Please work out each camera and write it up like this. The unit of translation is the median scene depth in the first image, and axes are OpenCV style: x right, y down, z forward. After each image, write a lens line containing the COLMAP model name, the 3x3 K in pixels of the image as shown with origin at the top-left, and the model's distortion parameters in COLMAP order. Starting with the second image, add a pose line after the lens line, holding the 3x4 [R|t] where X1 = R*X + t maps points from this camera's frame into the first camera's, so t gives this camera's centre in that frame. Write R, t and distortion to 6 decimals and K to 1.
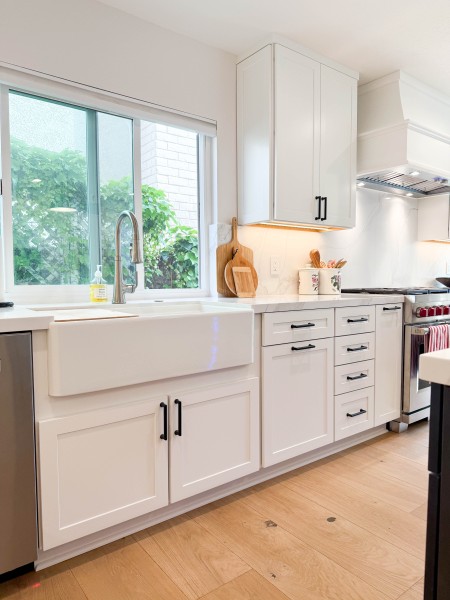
lens RADIAL K [[419.3, 0, 225.2], [0, 419.3, 303.3], [0, 0, 1]] dist [0.094924, -0.157585]
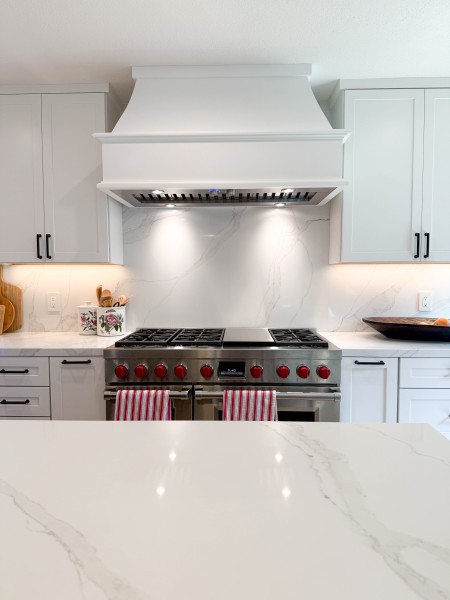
lens RADIAL K [[419.3, 0, 225.2], [0, 419.3, 303.3], [0, 0, 1]] dist [0.094924, -0.157585]
pose [[0.774769, 0.041557, -0.630877, 1.060043], [-0.040867, 0.999042, 0.015620, -0.119801], [0.630922, 0.013680, 0.775726, 0.487454]]
